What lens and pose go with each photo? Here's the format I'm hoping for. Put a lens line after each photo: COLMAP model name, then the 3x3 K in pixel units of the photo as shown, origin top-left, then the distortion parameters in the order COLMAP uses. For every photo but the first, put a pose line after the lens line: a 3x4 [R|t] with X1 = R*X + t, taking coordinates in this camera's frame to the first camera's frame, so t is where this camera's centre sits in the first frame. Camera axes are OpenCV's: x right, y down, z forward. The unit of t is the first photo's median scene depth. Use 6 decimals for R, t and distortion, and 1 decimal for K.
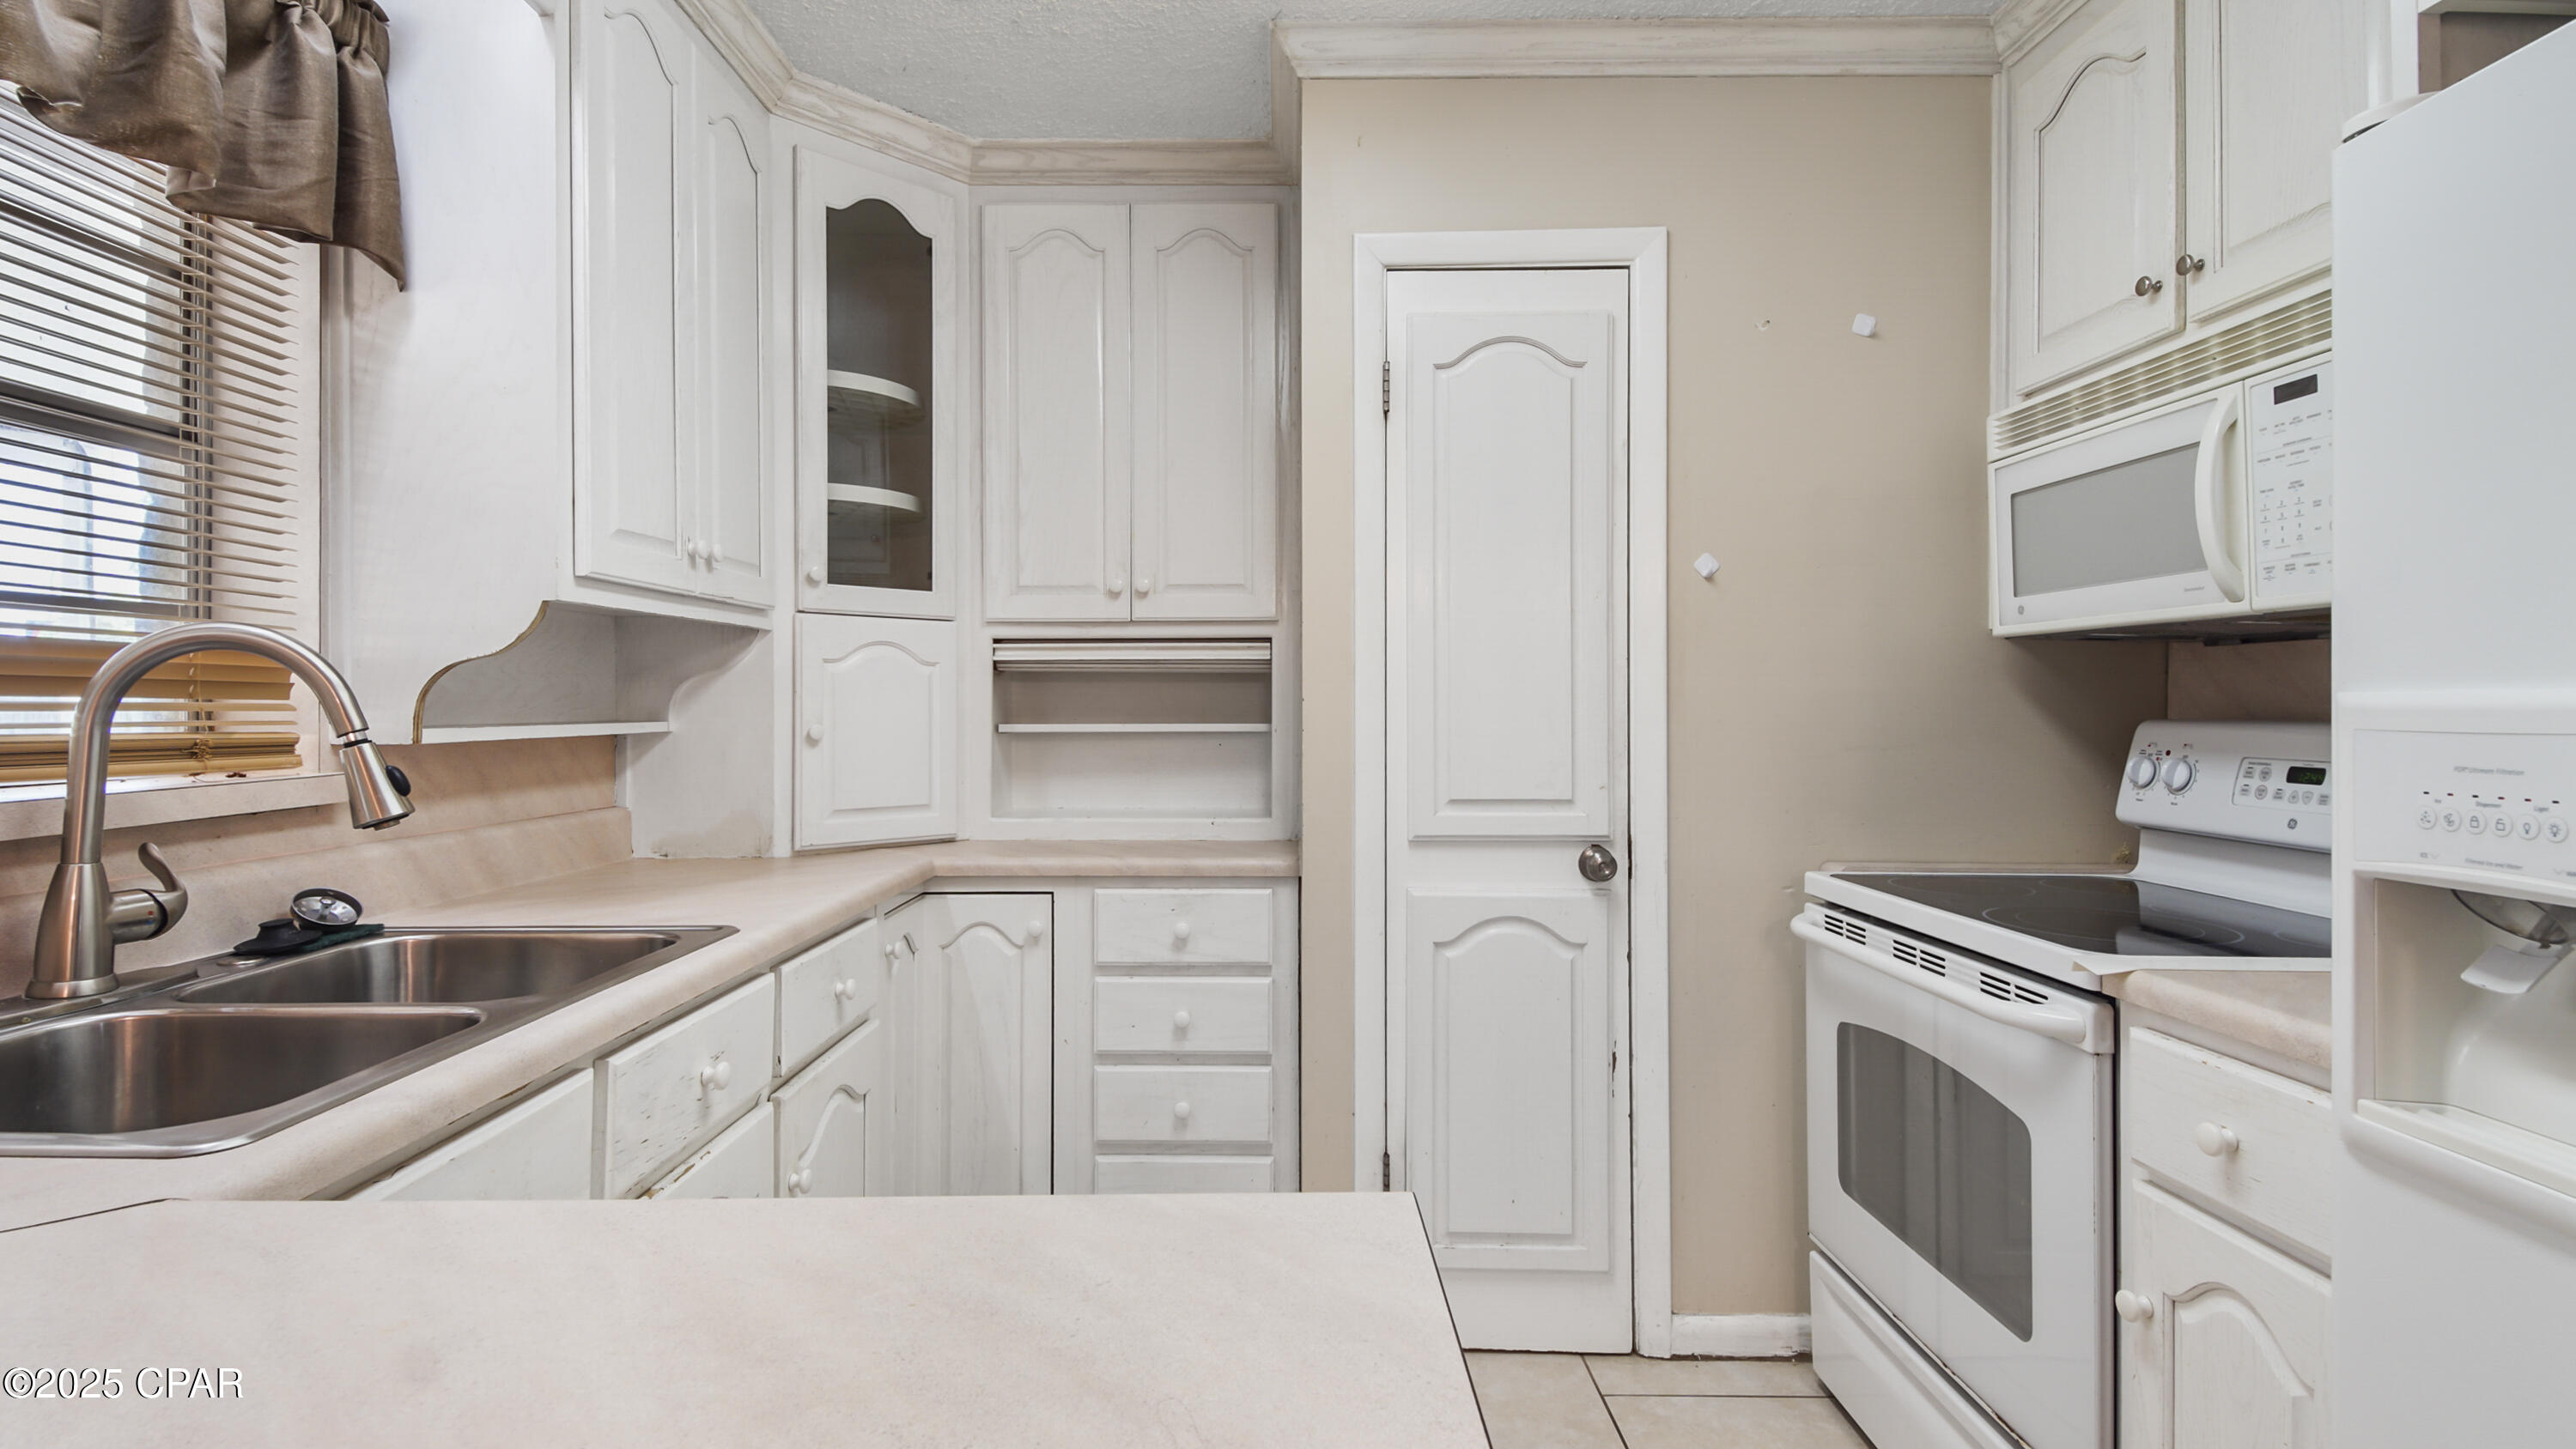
lens RADIAL K [[1248.5, 0, 1259.4], [0, 1248.5, 702.3], [0, 0, 1]] dist [-0.000818, -0.000384]
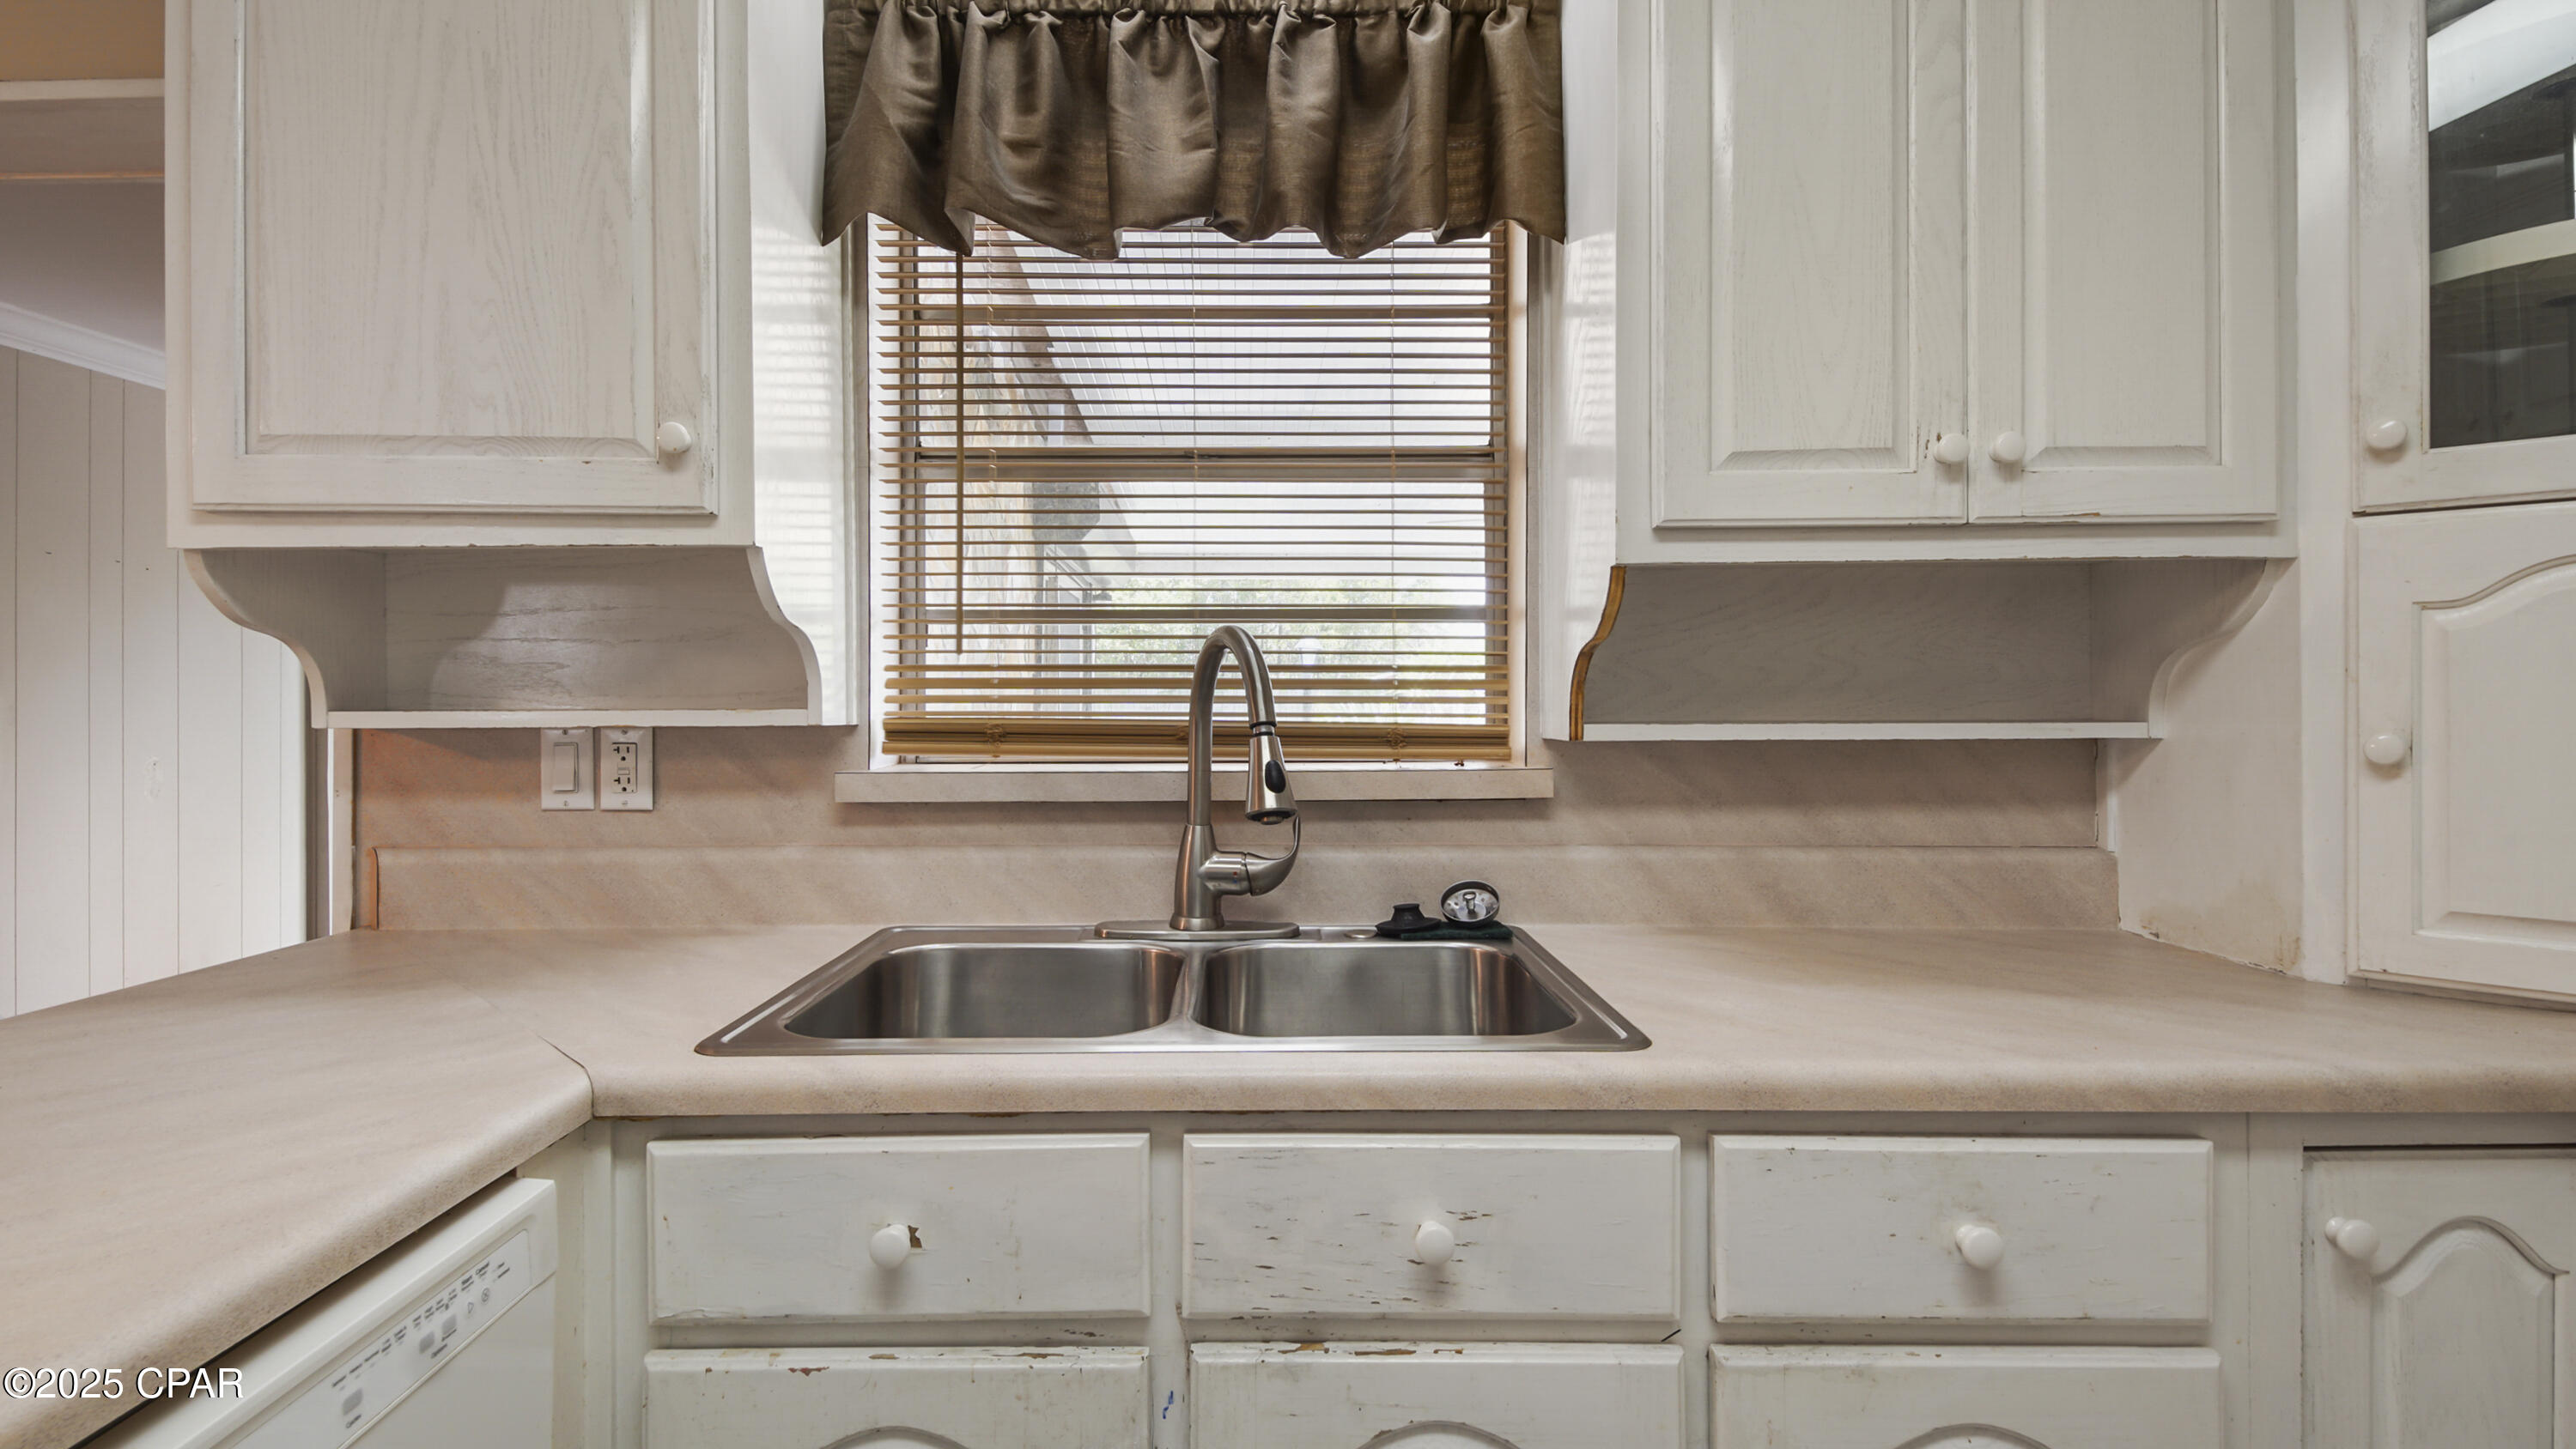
lens RADIAL K [[1226.1, 0, 1255.4], [0, 1226.1, 691.7], [0, 0, 1]] dist [0.021398, -0.000524]
pose [[0.010459, -0.004087, -0.999937, 0.149129], [0.004522, 0.999982, -0.004040, 0.000660], [0.999935, -0.004480, 0.010477, 0.546855]]
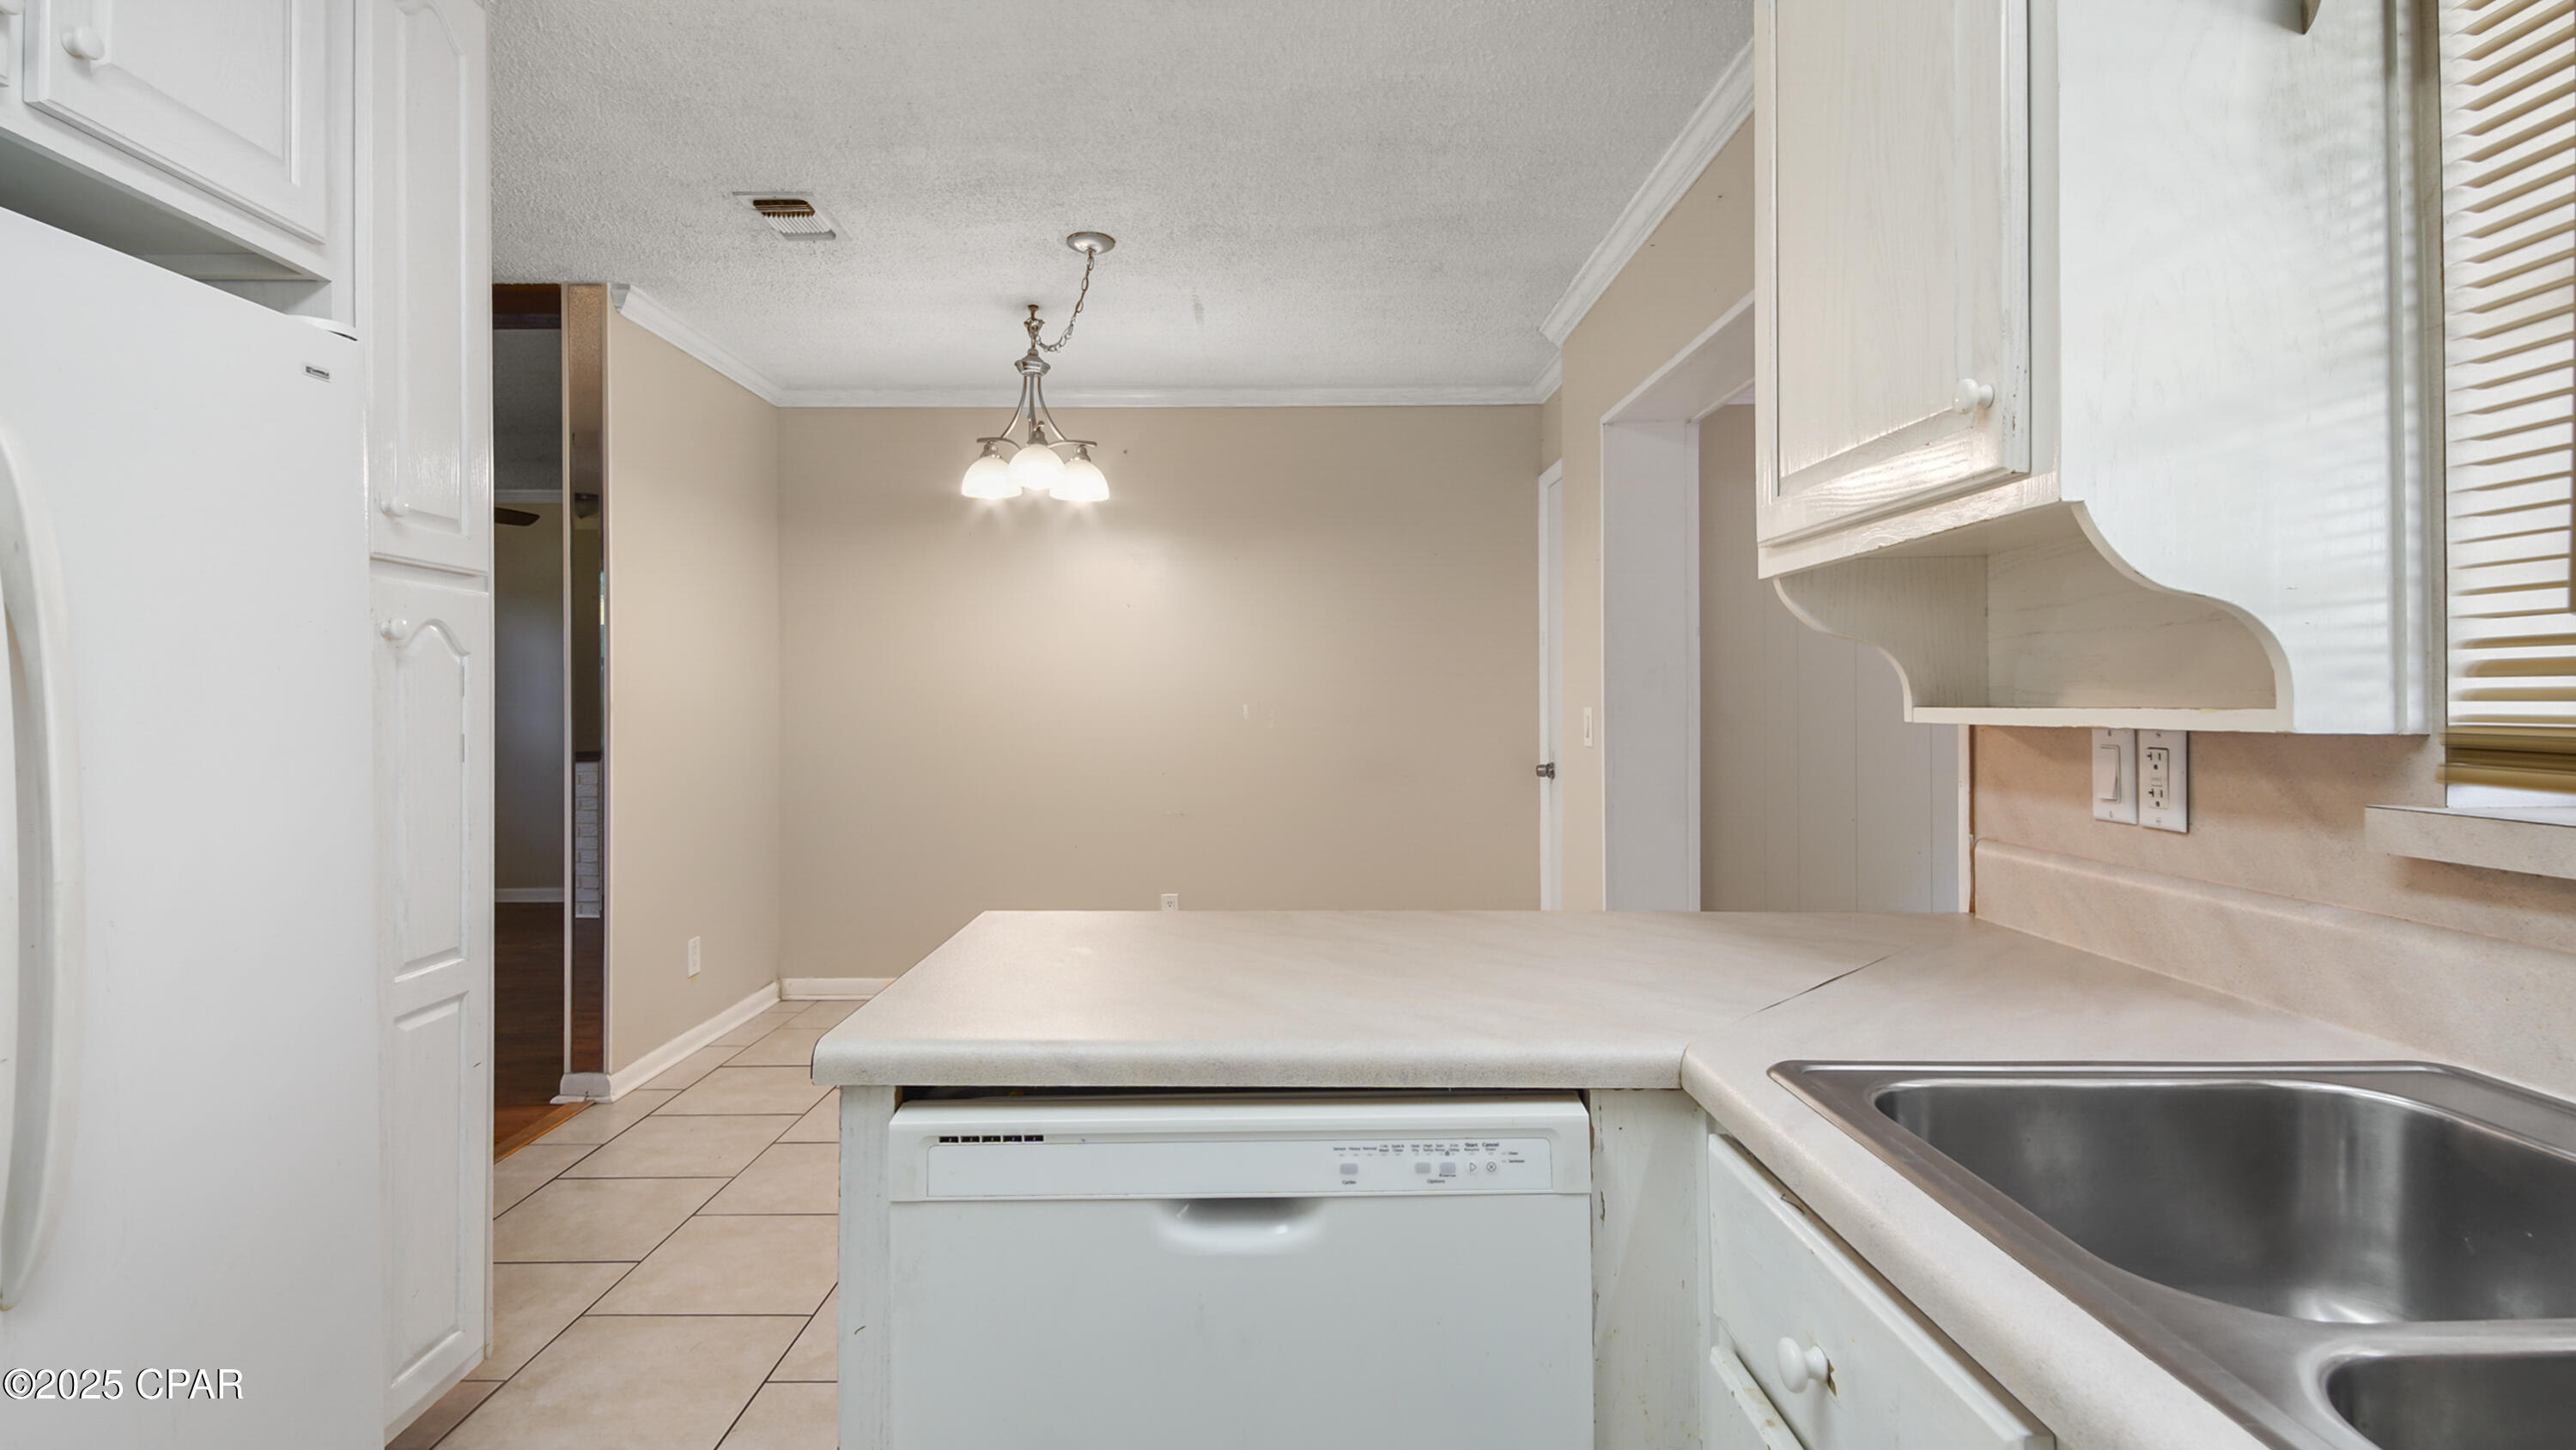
lens RADIAL K [[1226.2, 0, 1255.4], [0, 1226.2, 692.2], [0, 0, 1]] dist [0.021398, -0.000524]
pose [[-0.999992, 0.001316, -0.003903, -0.122347], [0.001350, 0.999960, -0.008873, 0.003416], [0.003891, -0.008878, -0.999953, 0.774310]]
